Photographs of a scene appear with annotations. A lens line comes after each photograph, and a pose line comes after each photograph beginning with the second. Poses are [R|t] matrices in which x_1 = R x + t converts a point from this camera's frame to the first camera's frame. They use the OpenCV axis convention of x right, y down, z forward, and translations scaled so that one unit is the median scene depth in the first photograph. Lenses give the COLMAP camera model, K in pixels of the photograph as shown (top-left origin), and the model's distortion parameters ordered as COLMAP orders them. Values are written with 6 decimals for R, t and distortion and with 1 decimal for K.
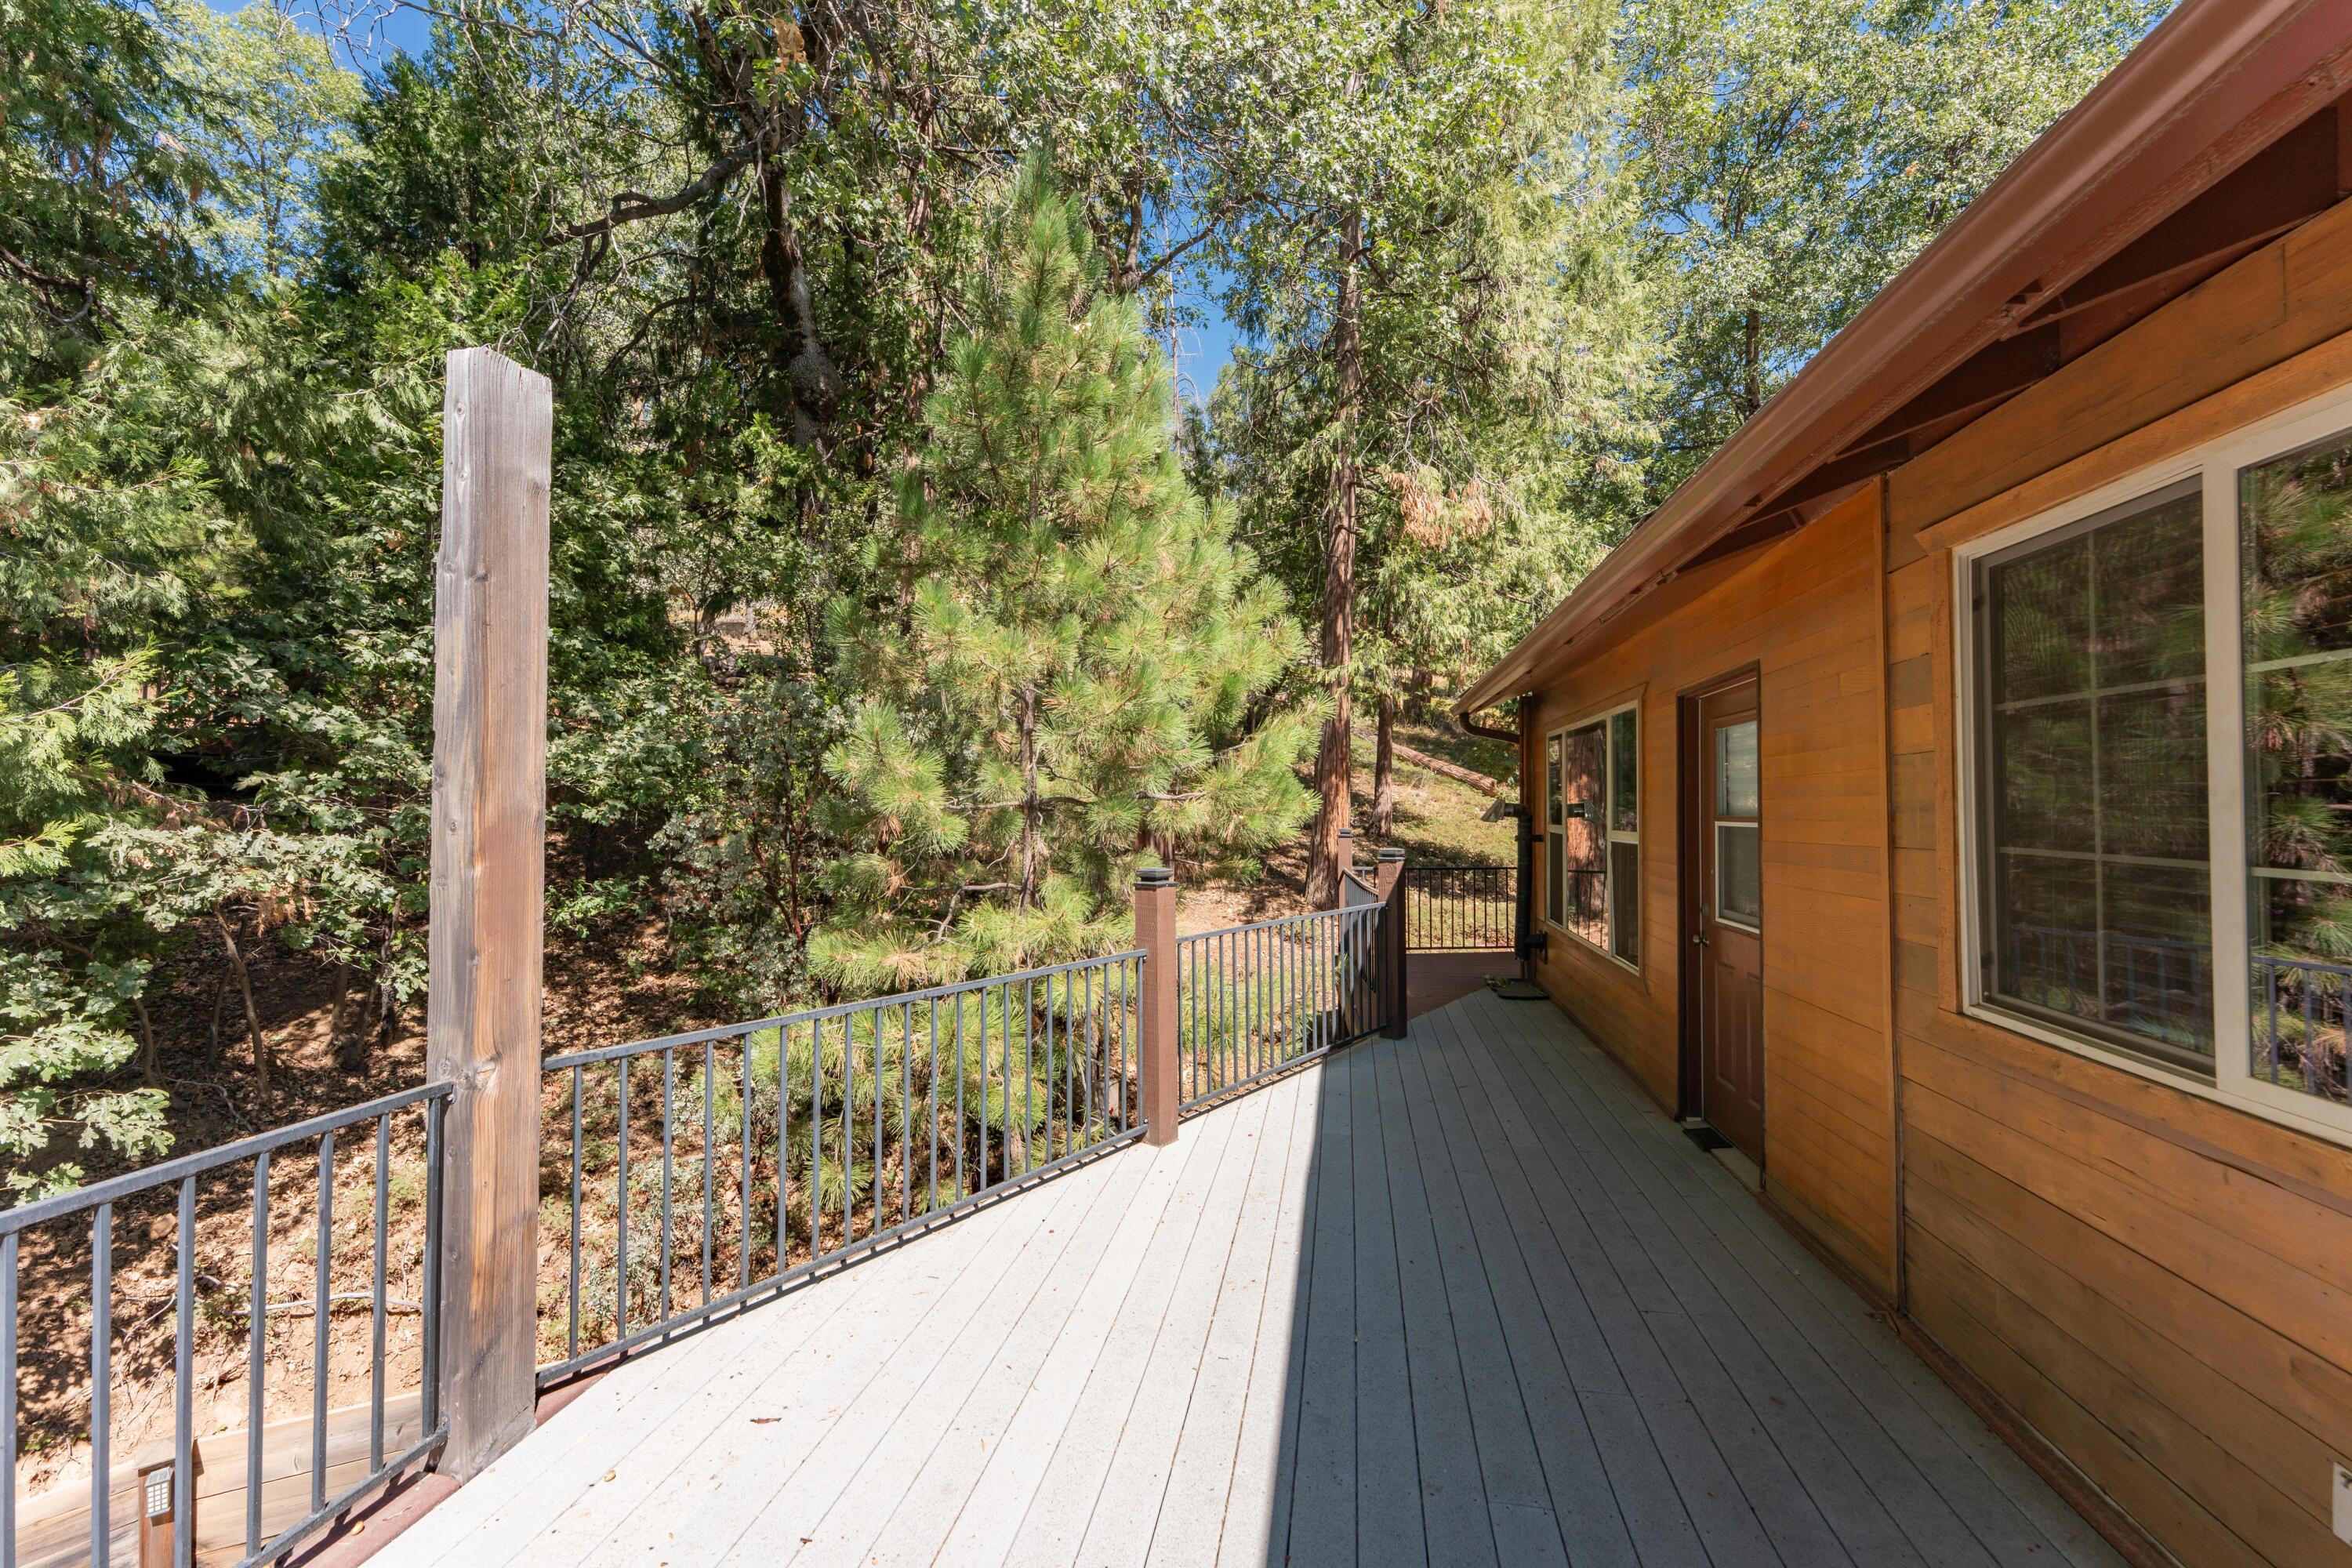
lens RADIAL K [[940.1, 0, 1172.7], [0, 940.1, 785.5], [0, 0, 1]] dist [-0.003563, -0.000733]
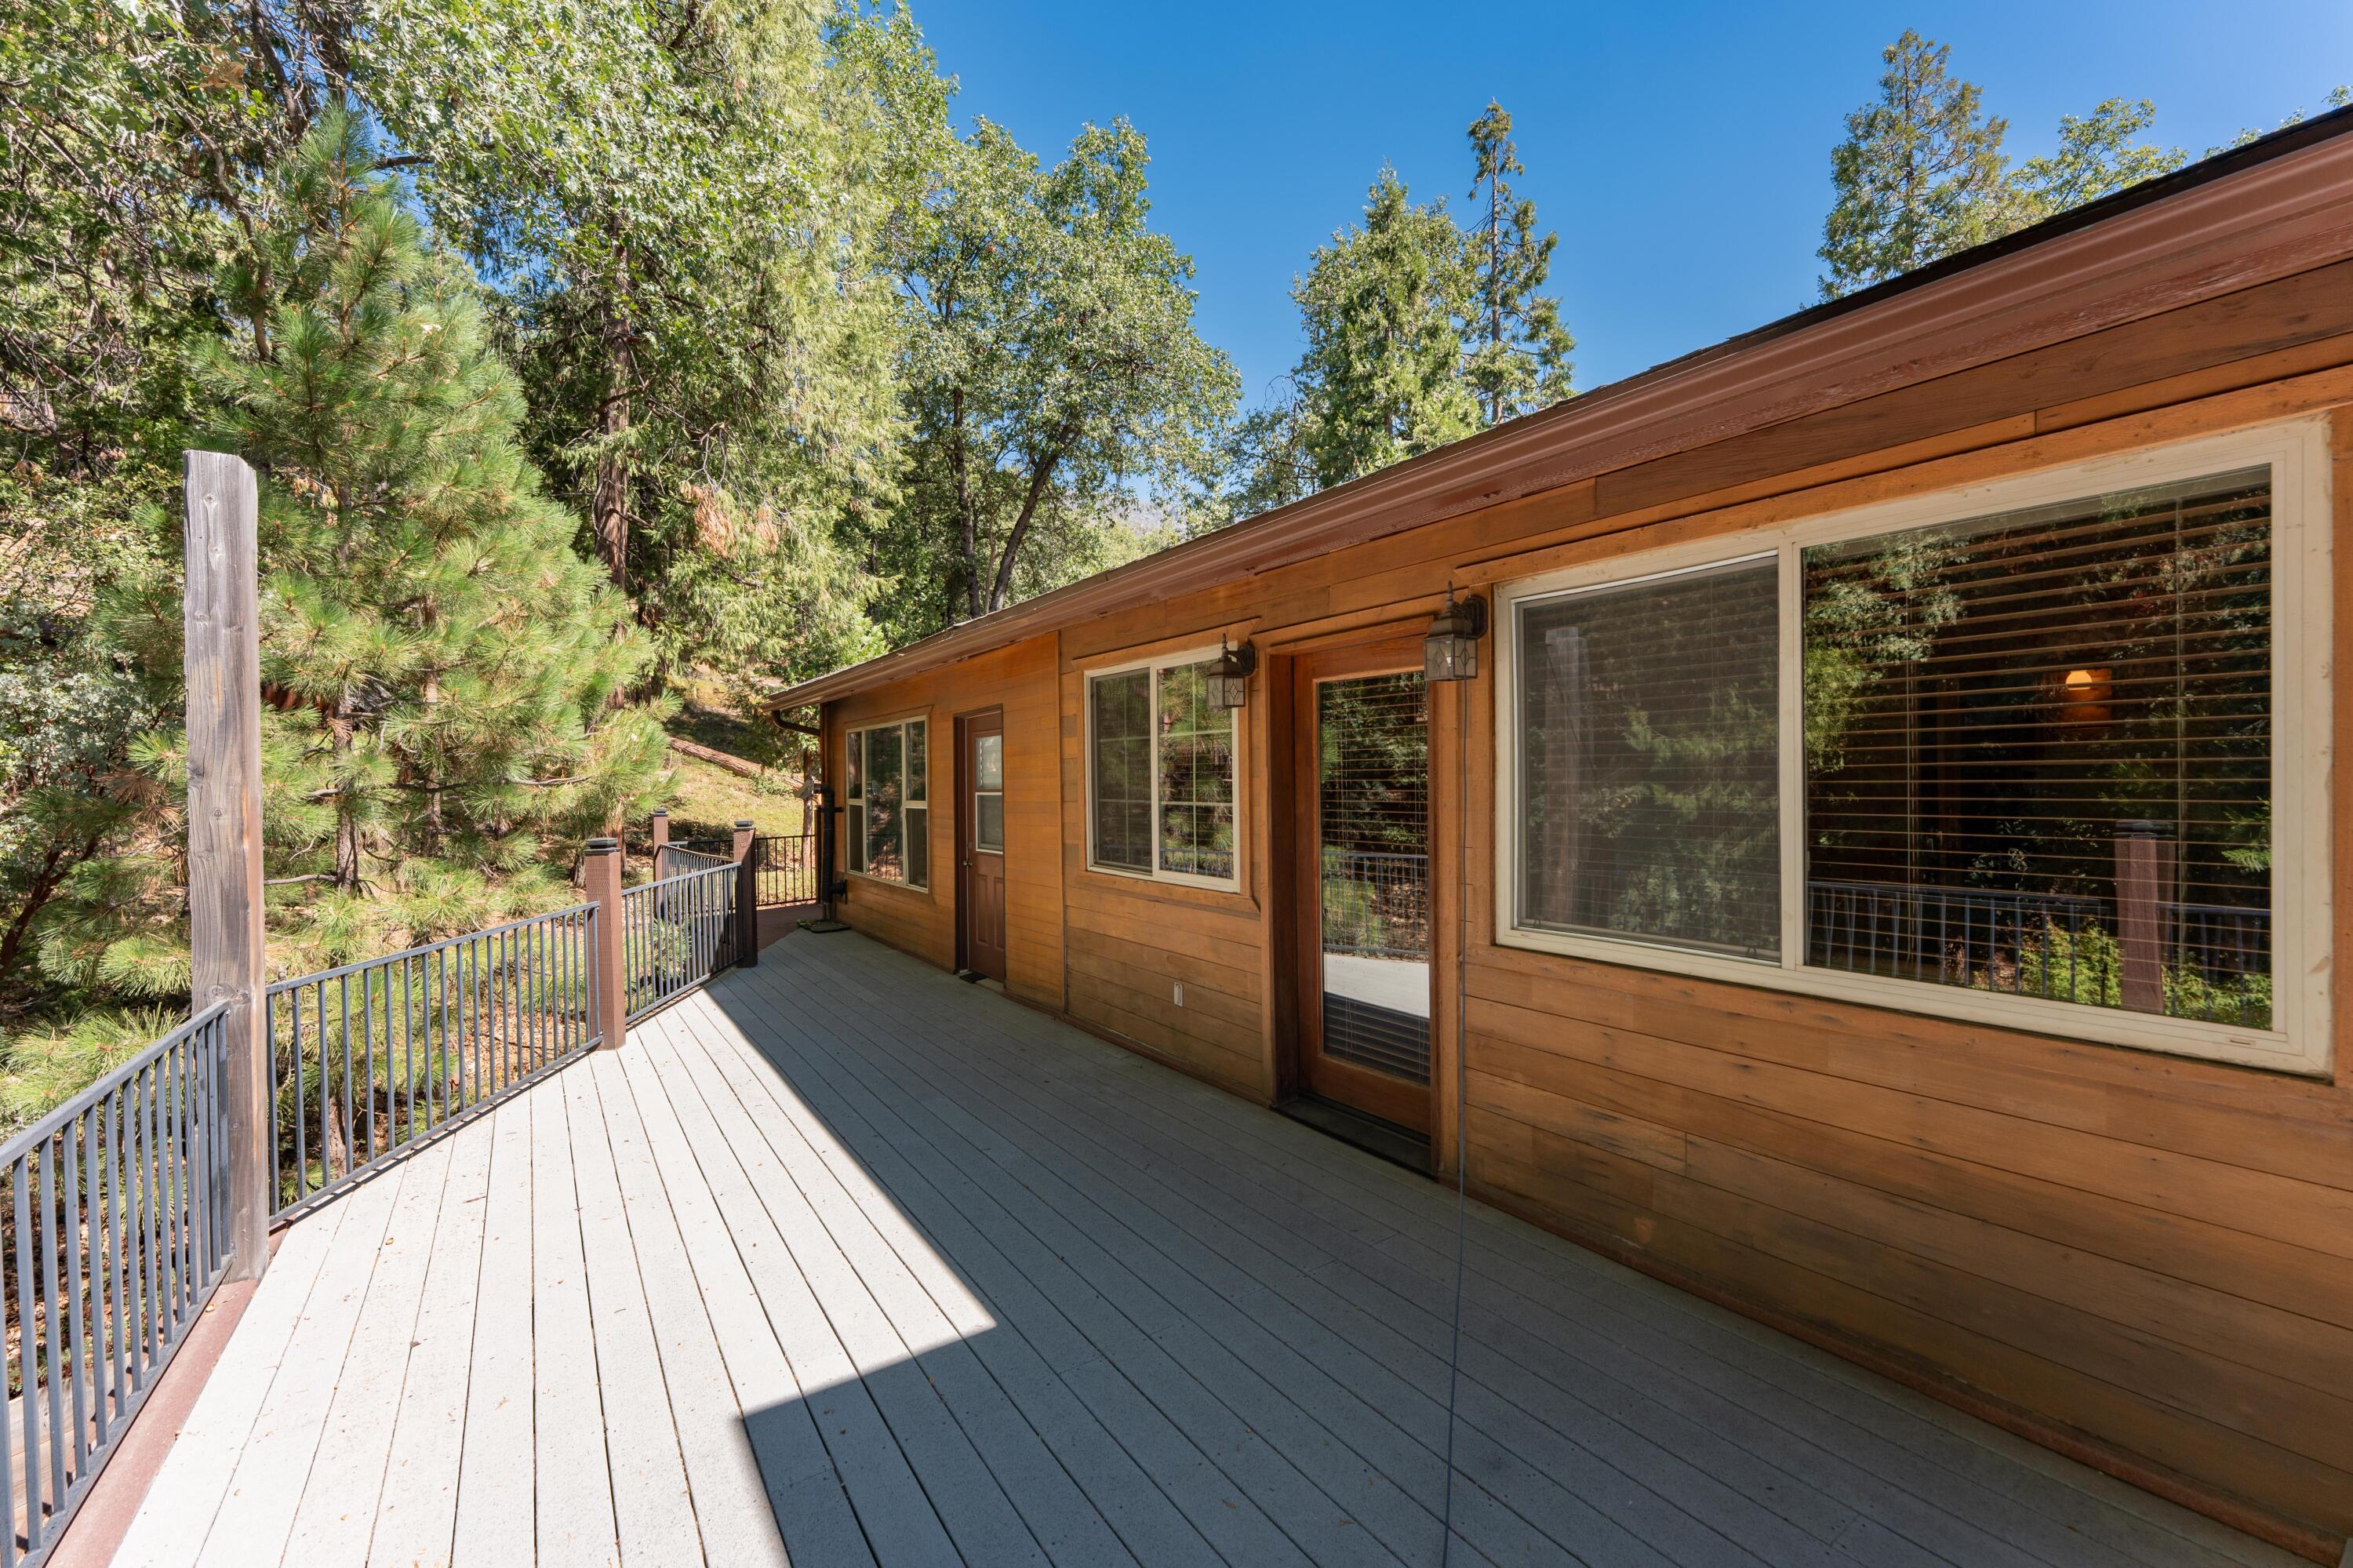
lens RADIAL K [[940.5, 0, 1173.2], [0, 940.5, 785.5], [0, 0, 1]] dist [-0.003563, -0.000733]
pose [[0.702878, -0.012776, 0.711196, -0.220923], [-0.003172, 0.999772, 0.021095, -0.007622], [-0.711303, -0.017083, 0.702678, -0.262272]]
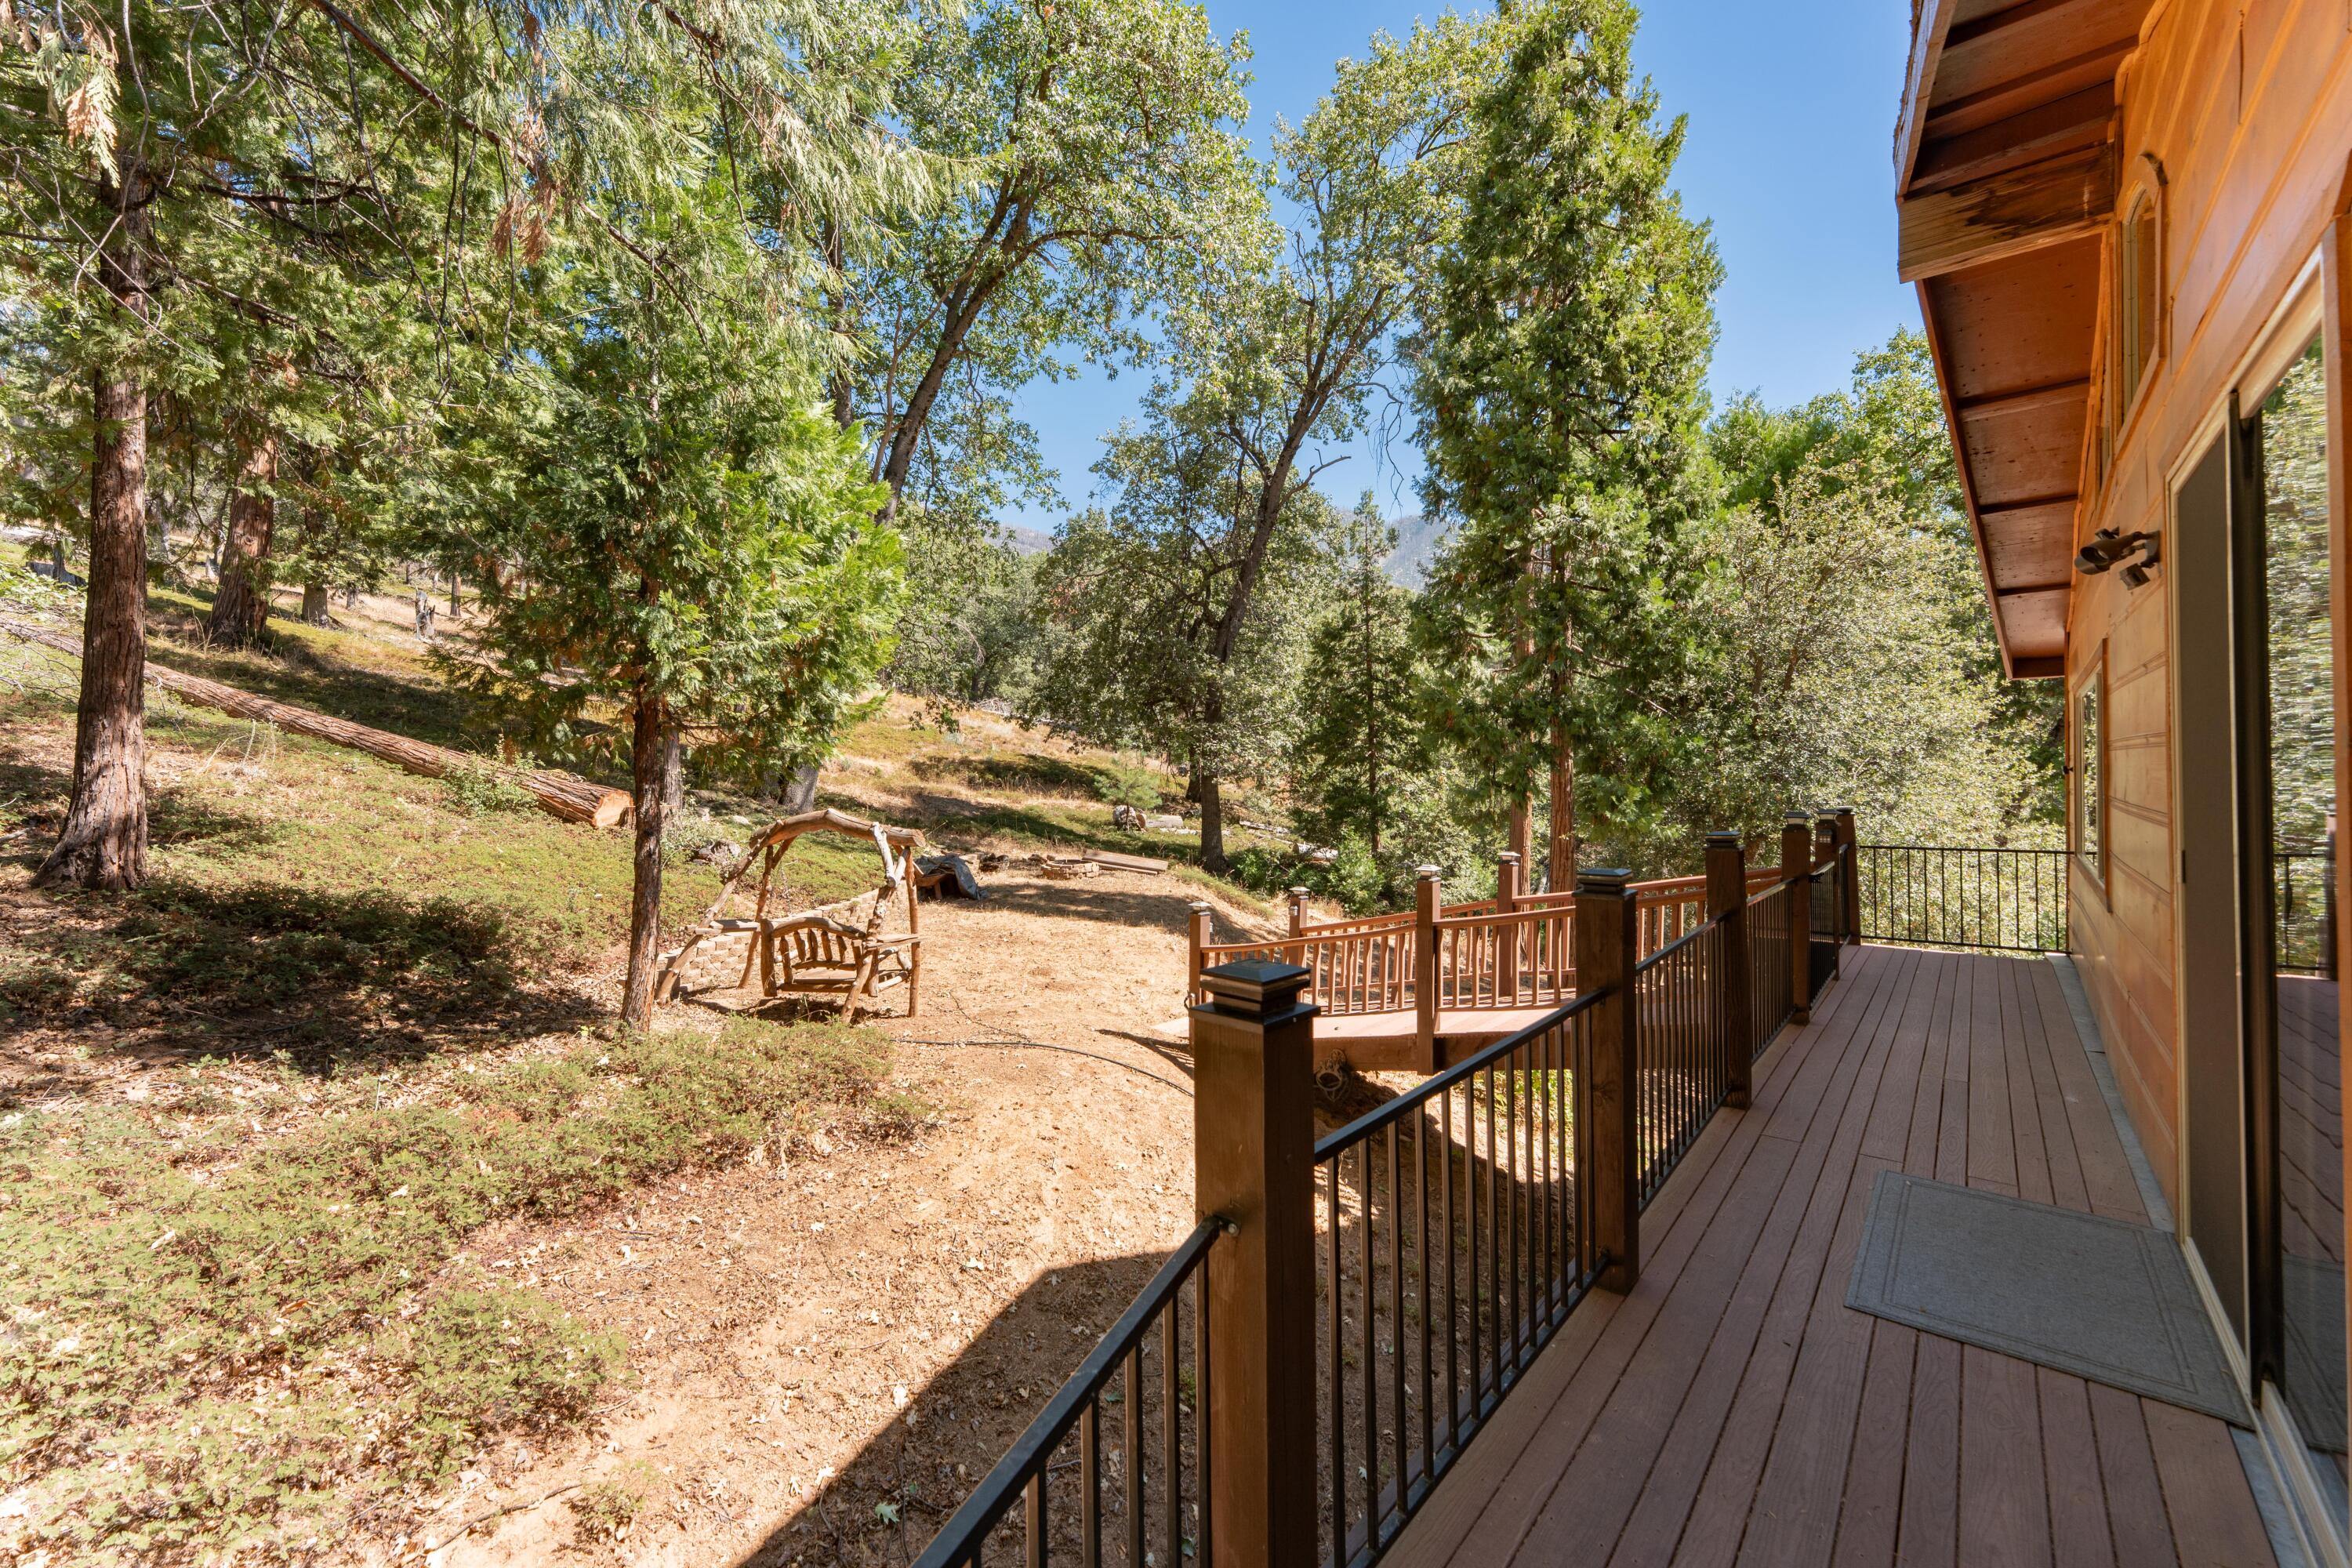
lens RADIAL K [[935.5, 0, 1173.3], [0, 935.5, 784.6], [0, 0, 1]] dist [0.002393, -0.000423]
pose [[0.506991, -0.008855, 0.861906, 0.284365], [-0.007227, 0.999868, 0.014524, 0.018446], [-0.861921, -0.013593, 0.506860, 1.095350]]
